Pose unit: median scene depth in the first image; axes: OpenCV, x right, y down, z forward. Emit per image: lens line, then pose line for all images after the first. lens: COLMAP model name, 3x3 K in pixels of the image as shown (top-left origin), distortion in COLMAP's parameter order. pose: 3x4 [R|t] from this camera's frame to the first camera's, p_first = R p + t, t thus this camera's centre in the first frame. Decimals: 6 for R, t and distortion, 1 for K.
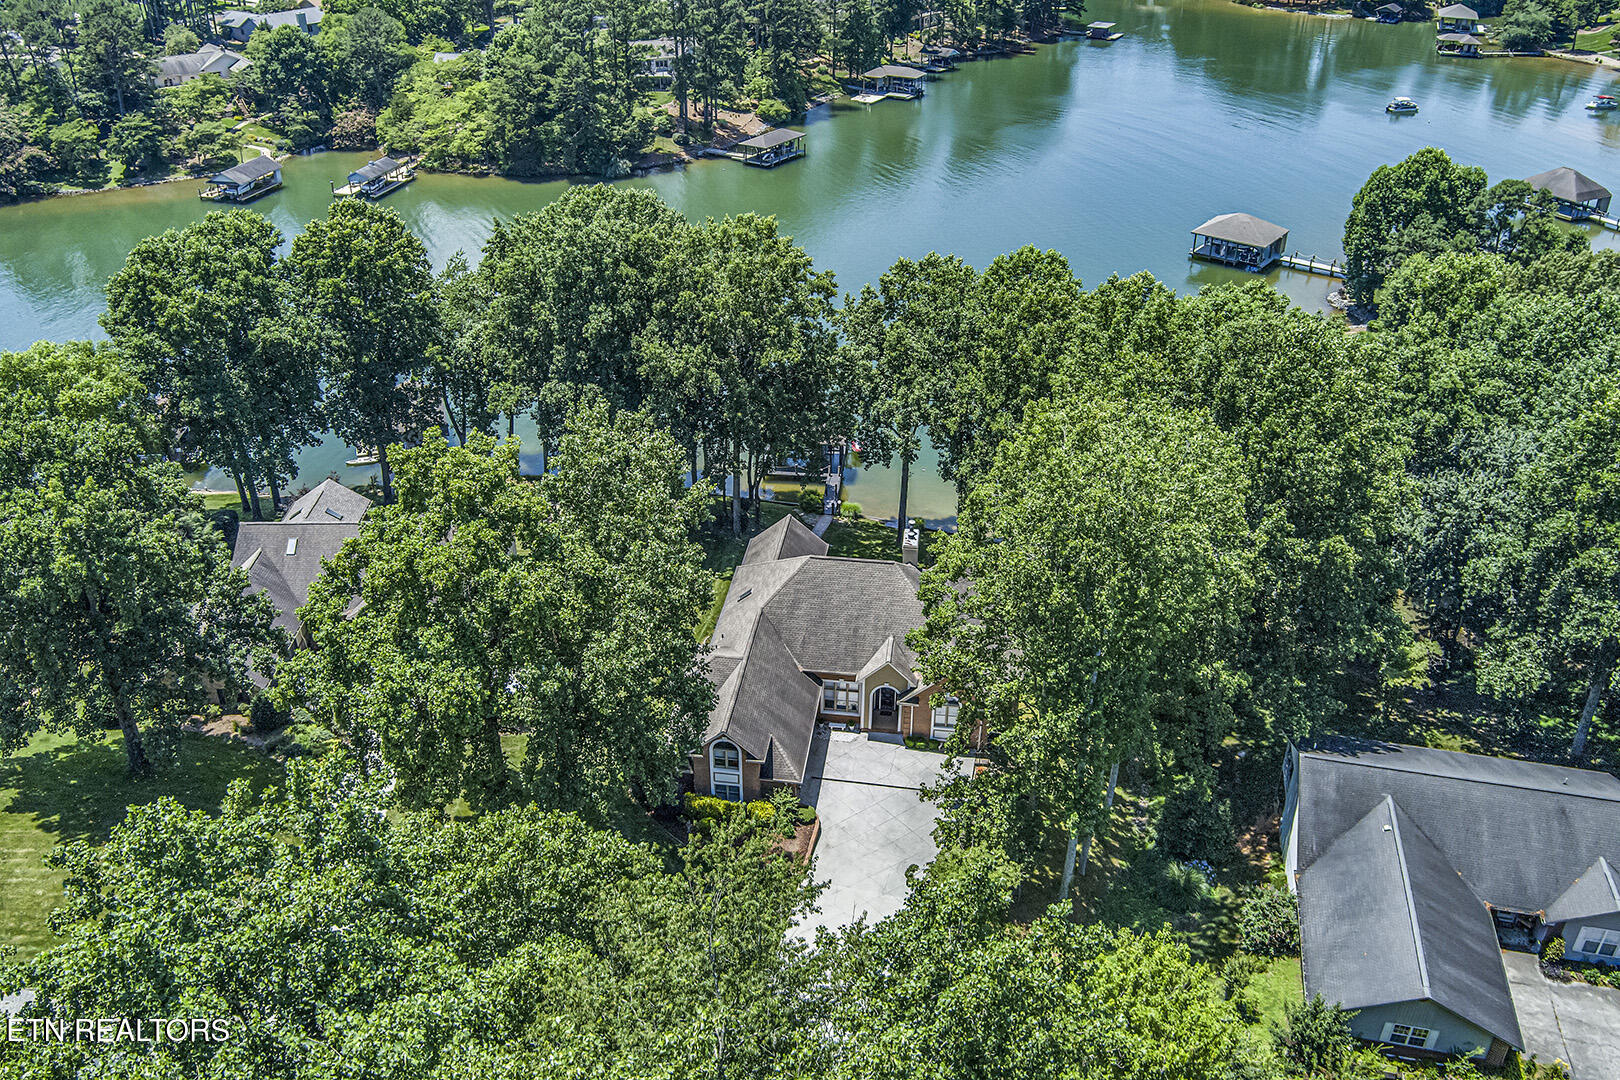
lens RADIAL K [[1408.9, 0, 810.0], [0, 1408.9, 540.0], [0, 0, 1]] dist [-0.115405, 0.074473]
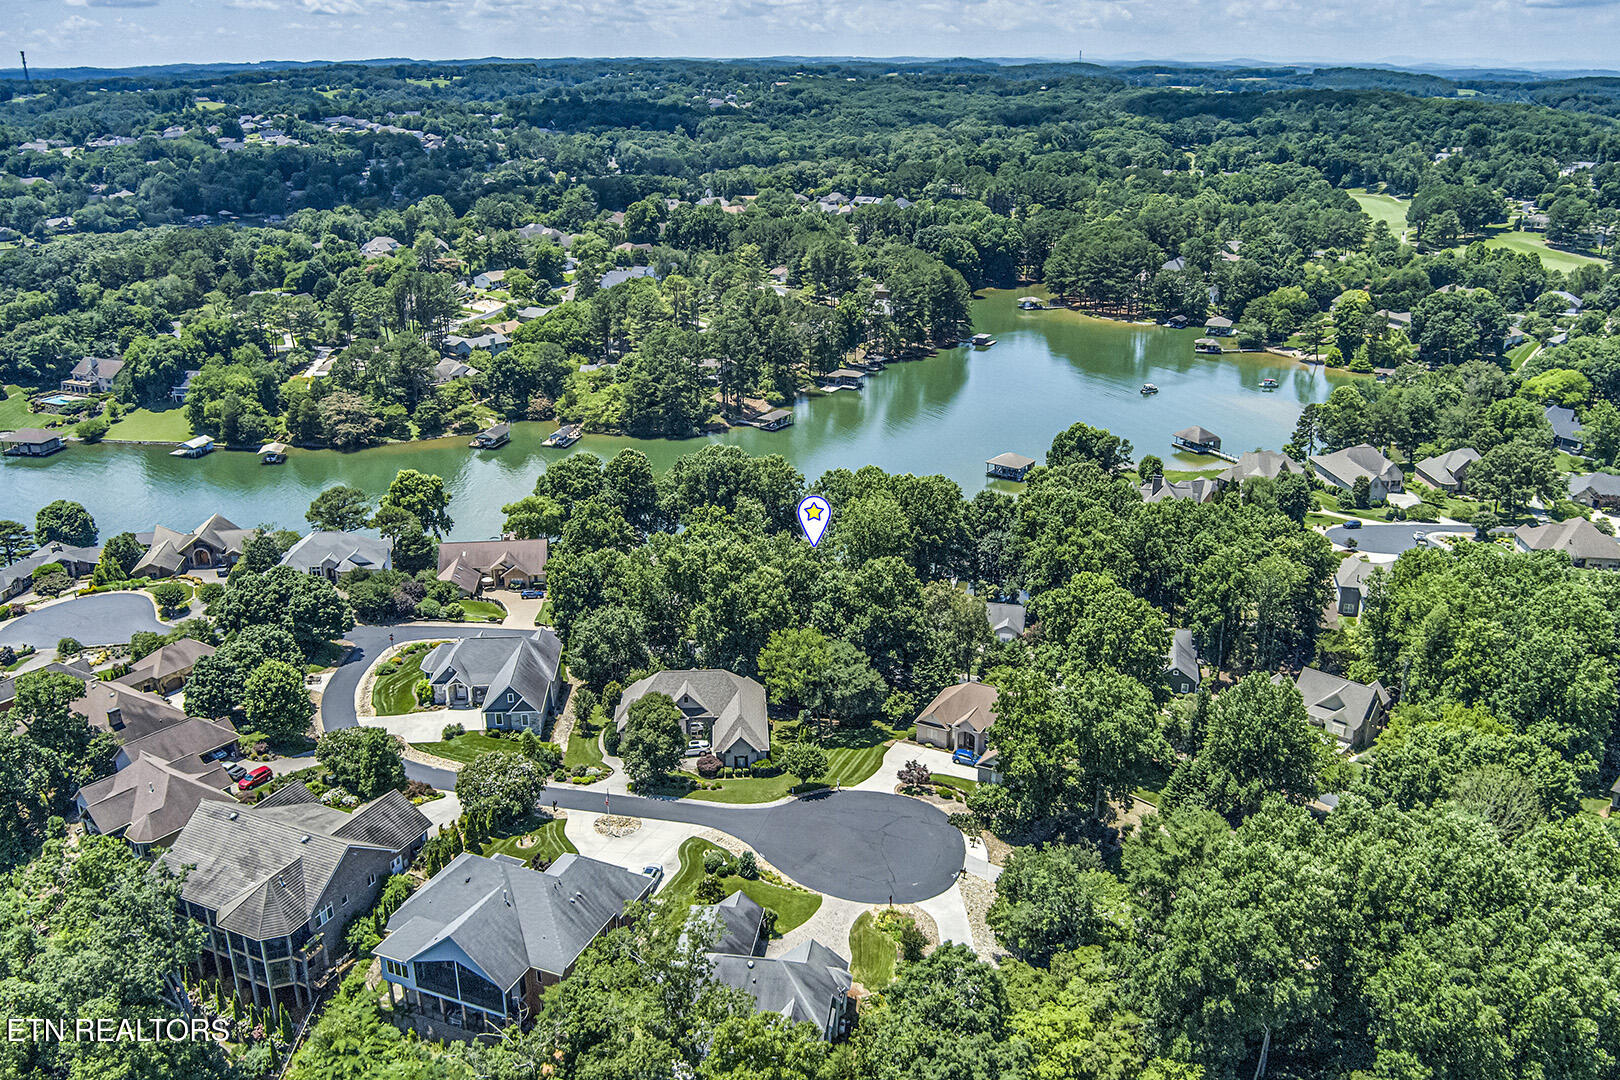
lens RADIAL K [[1408.9, 0, 810.0], [0, 1408.9, 540.0], [0, 0, 1]] dist [-0.115405, 0.074473]
pose [[0.999951, -0.005073, 0.008540, 0.001767], [0.006456, 0.985319, -0.170603, 0.188045], [-0.007549, 0.170650, 0.985303, -0.788057]]
